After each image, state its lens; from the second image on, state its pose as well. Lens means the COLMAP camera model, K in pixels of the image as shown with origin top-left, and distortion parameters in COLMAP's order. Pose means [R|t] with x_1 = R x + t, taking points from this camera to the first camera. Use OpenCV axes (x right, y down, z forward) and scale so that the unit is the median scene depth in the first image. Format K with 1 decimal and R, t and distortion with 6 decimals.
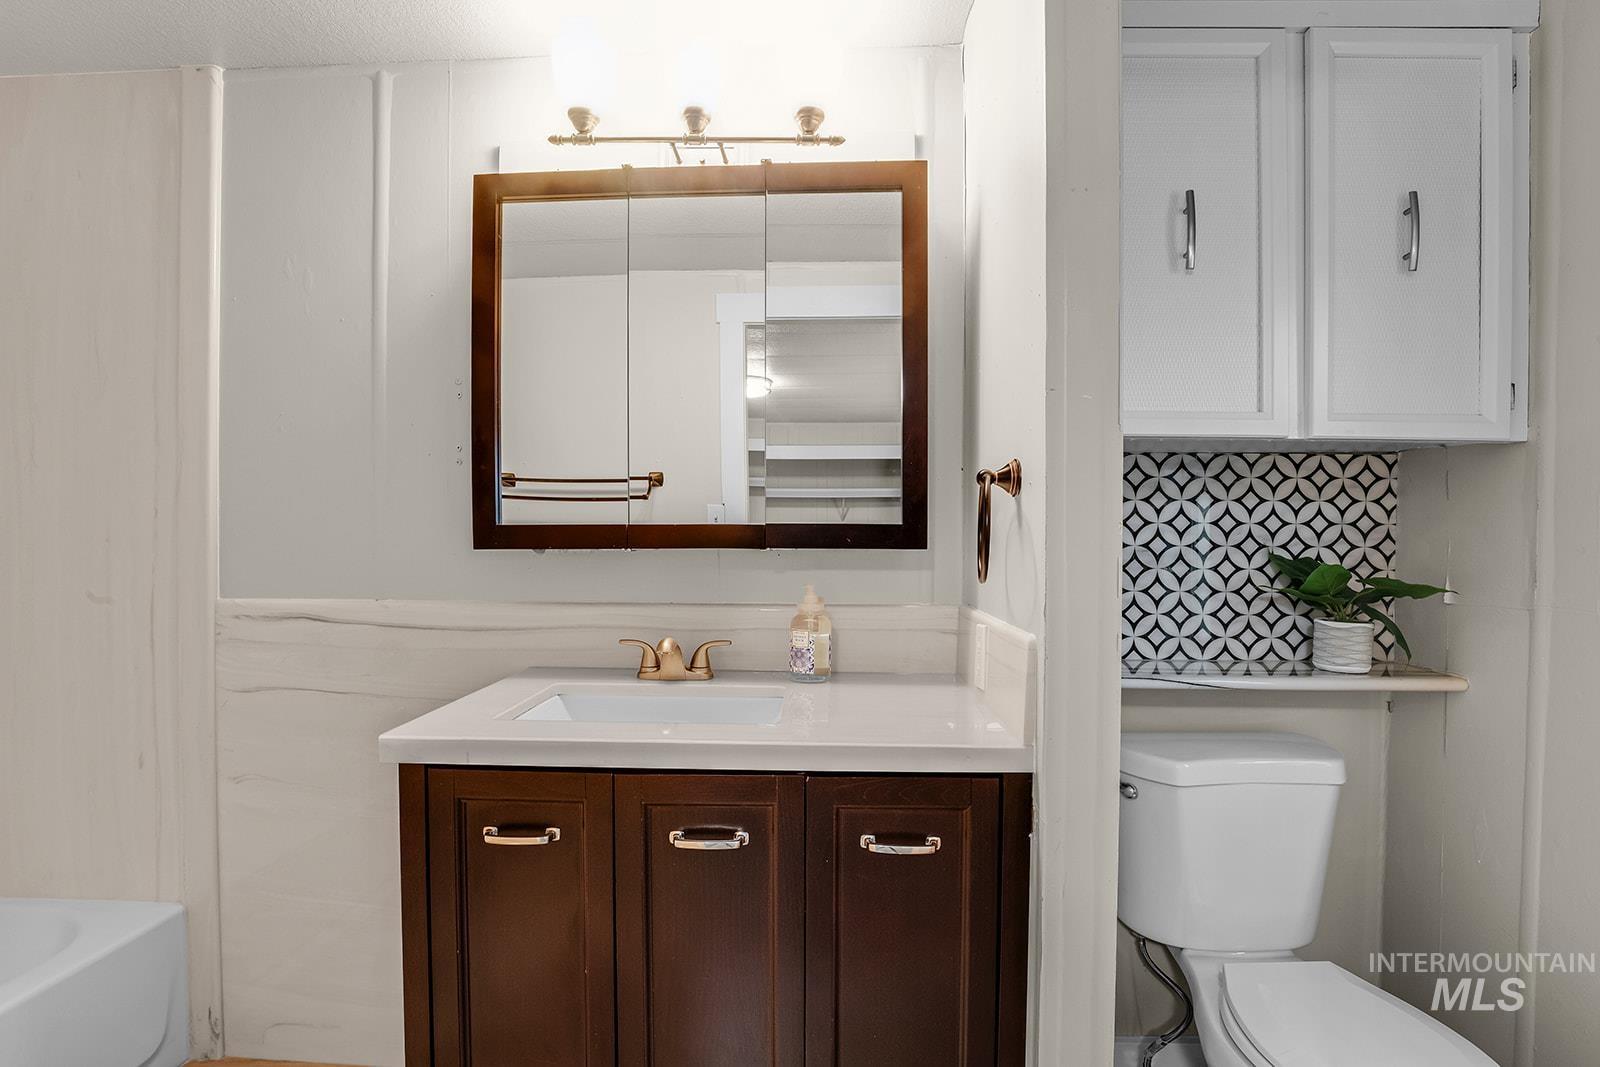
lens RADIAL K [[761.9, 0, 803.7], [0, 761.9, 556.8], [0, 0, 1]] dist [-0.016352, 0.000410]
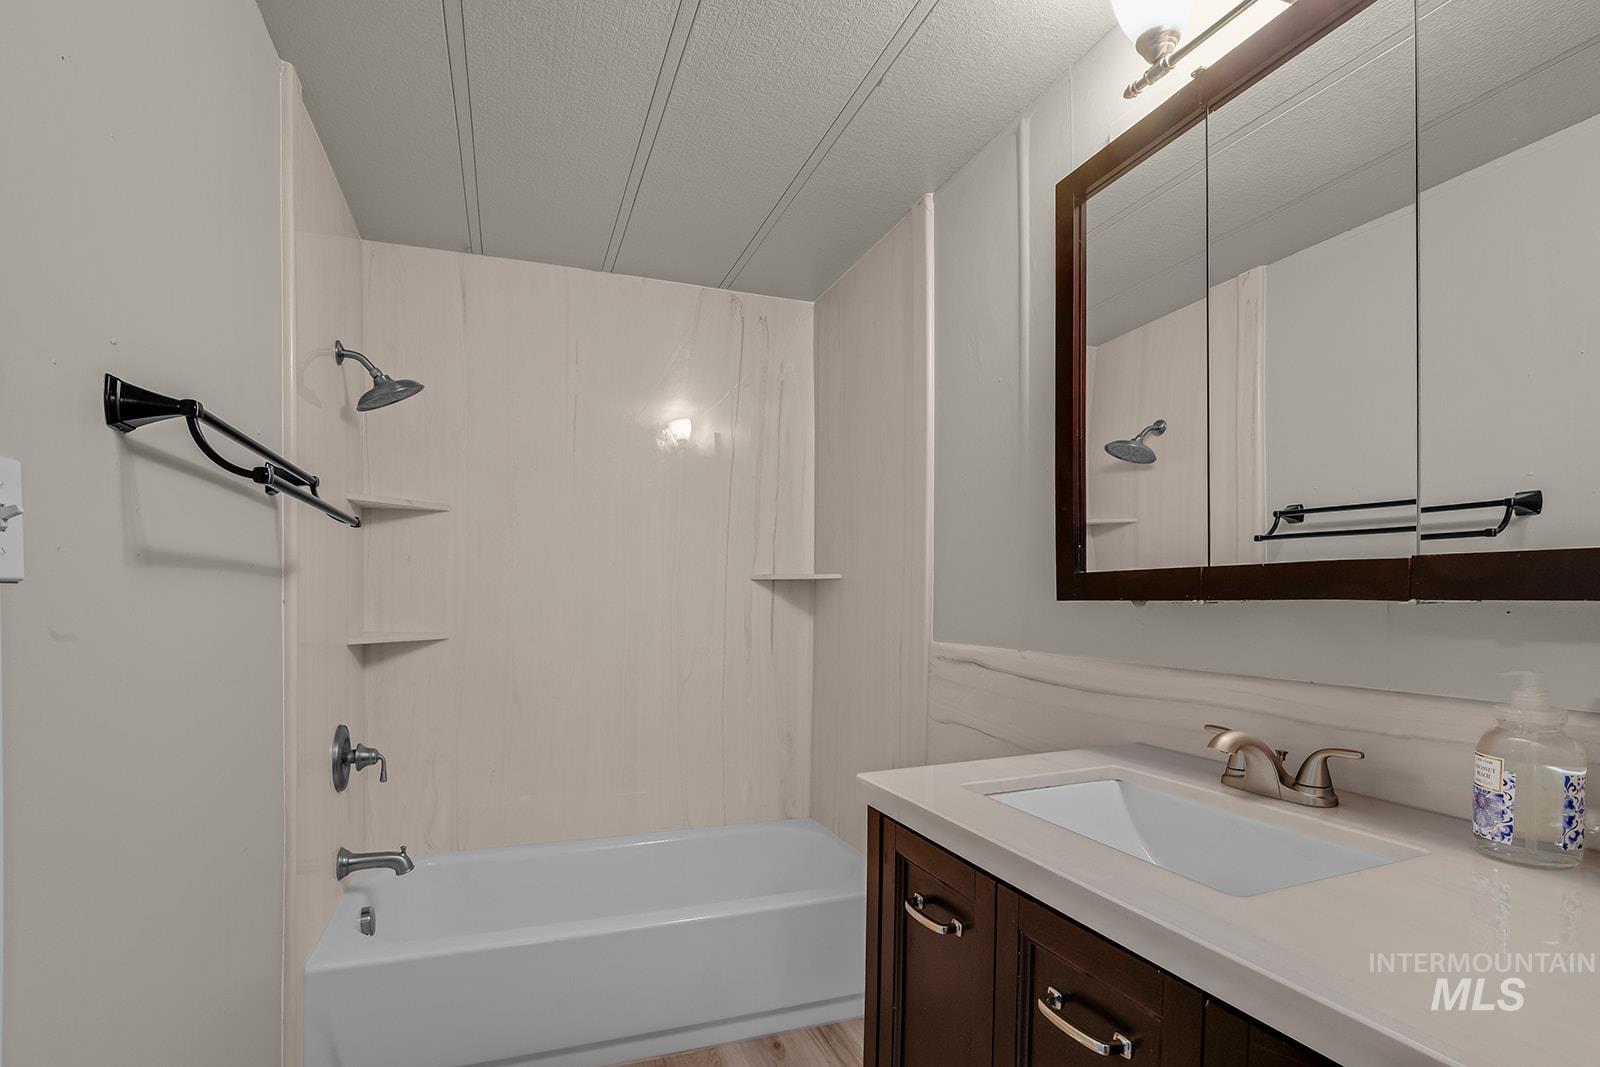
lens RADIAL K [[782.2, 0, 802.0], [0, 782.2, 607.3], [0, 0, 1]] dist [-0.003709, -0.000502]
pose [[0.394386, 0.010372, -0.918886, 0.295624], [-0.010928, 0.999919, 0.006596, -0.004465], [0.918880, 0.007441, 0.394467, 0.346579]]
